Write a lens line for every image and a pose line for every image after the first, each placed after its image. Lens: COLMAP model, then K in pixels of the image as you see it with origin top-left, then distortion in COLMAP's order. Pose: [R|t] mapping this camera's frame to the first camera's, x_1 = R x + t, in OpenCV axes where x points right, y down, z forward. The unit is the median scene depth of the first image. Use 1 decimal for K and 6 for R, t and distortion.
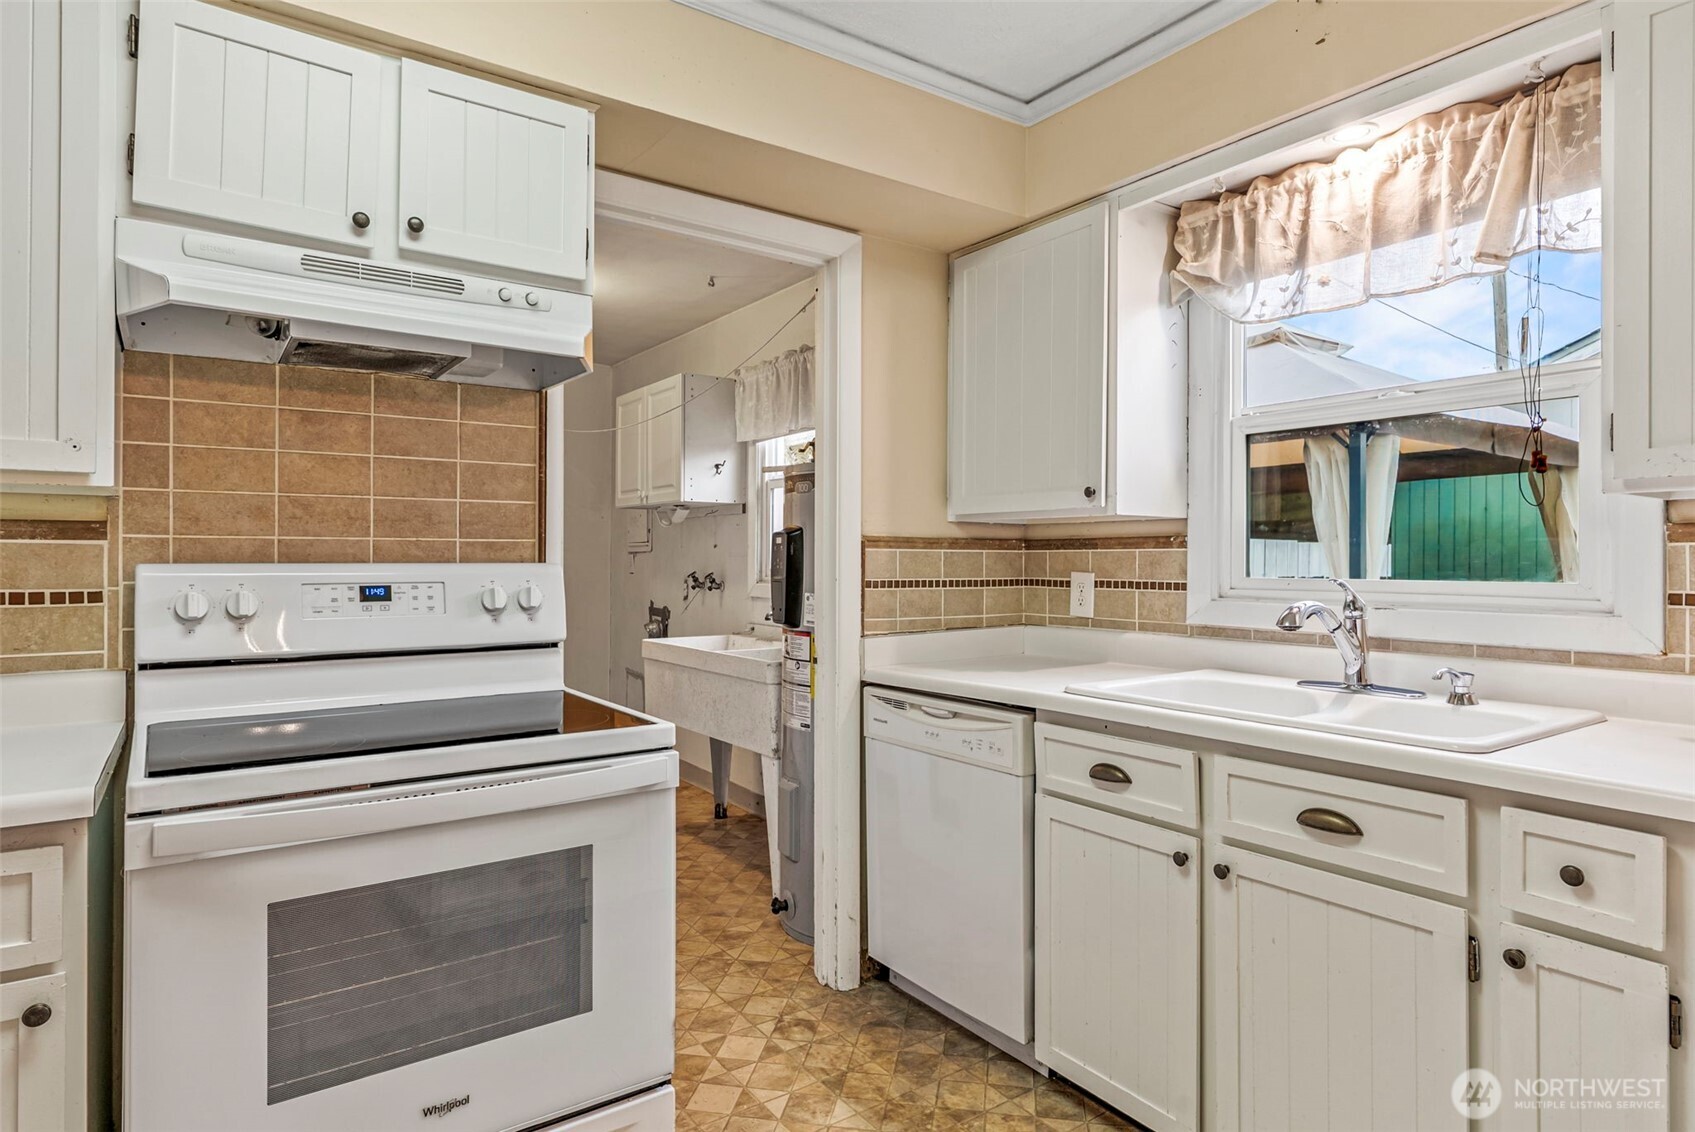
lens RADIAL K [[940.0, 0, 850.7], [0, 940.0, 560.3], [0, 0, 1]] dist [-0.005017, 0.007278]
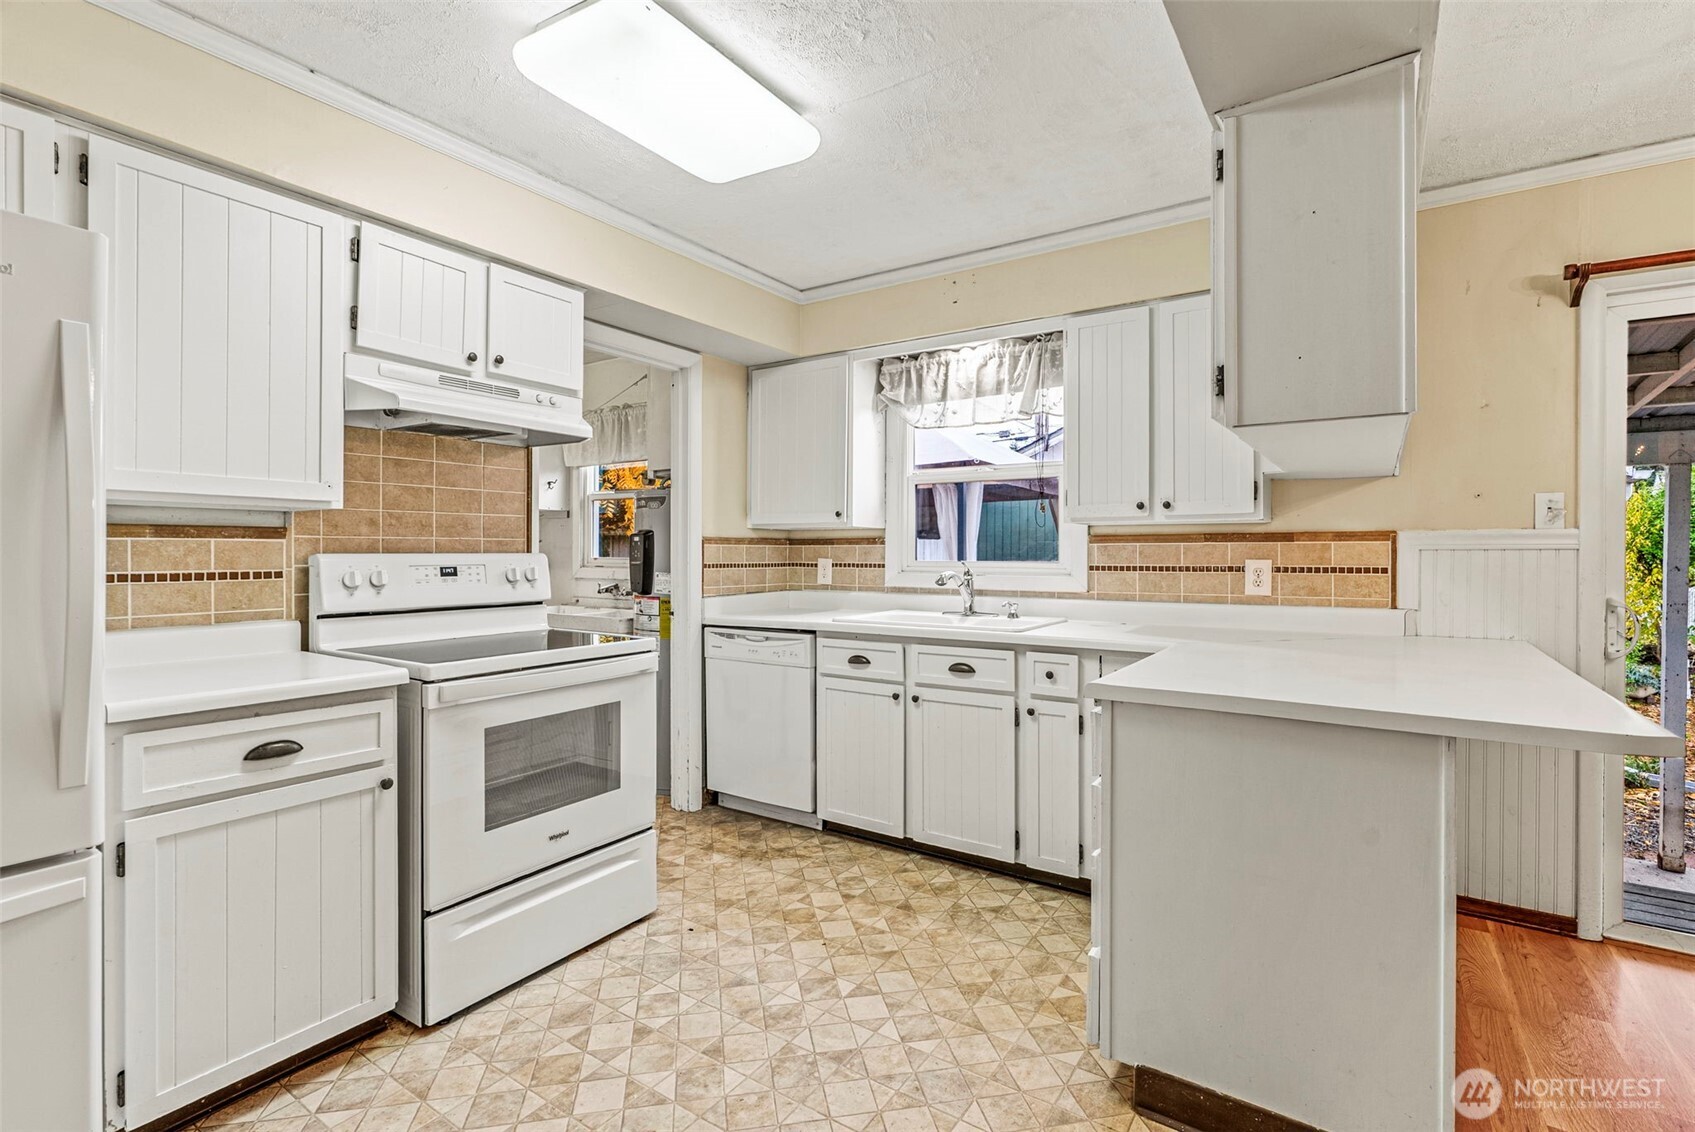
lens RADIAL K [[773.2, 0, 847.8], [0, 773.2, 557.9], [0, 0, 1]] dist [0.000025, 0.000202]
pose [[0.934732, -0.003365, 0.355338, -0.287511], [0.000614, 0.999969, 0.007854, 0.000747], [-0.355354, -0.007123, 0.934705, -0.449613]]
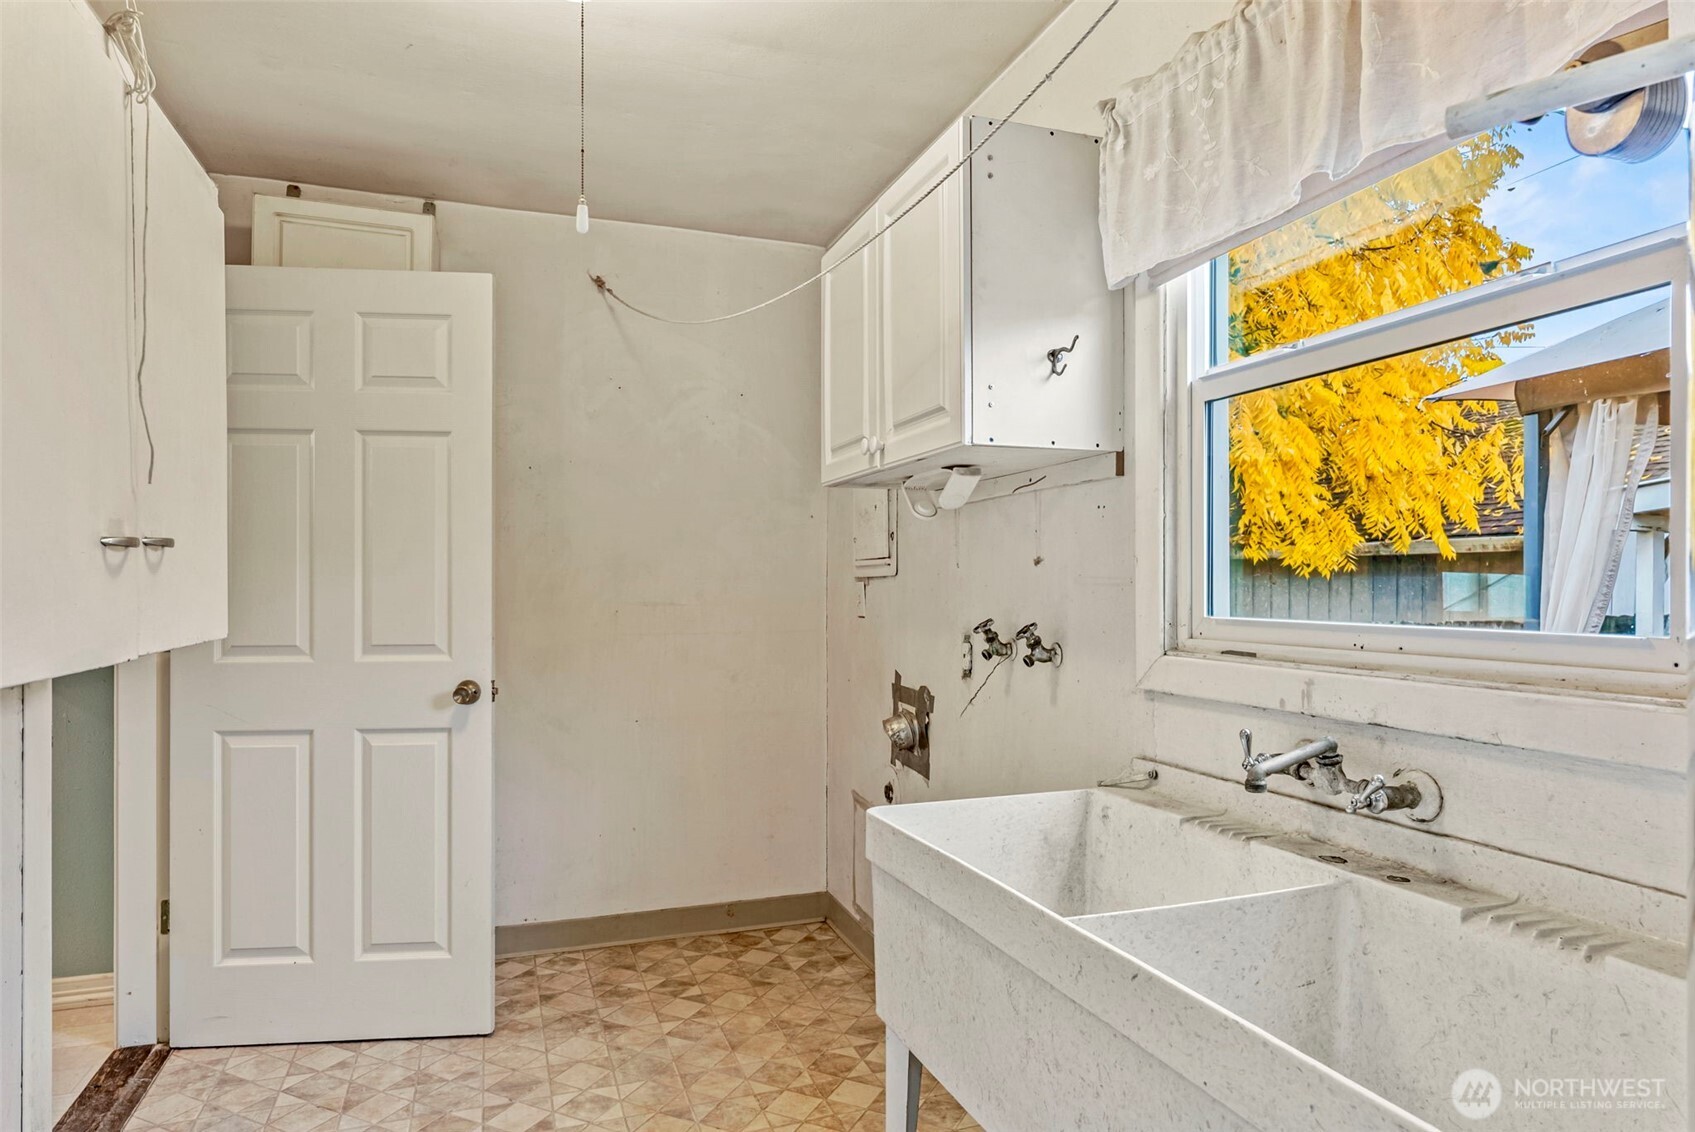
lens RADIAL K [[966.6, 0, 846.0], [0, 966.6, 589.5], [0, 0, 1]] dist [0.000151, 0.000115]
pose [[0.963546, -0.004904, -0.267499, -0.250034], [0.005343, 0.999985, 0.000914, -0.006637], [0.267490, -0.002310, 0.963558, 1.242846]]
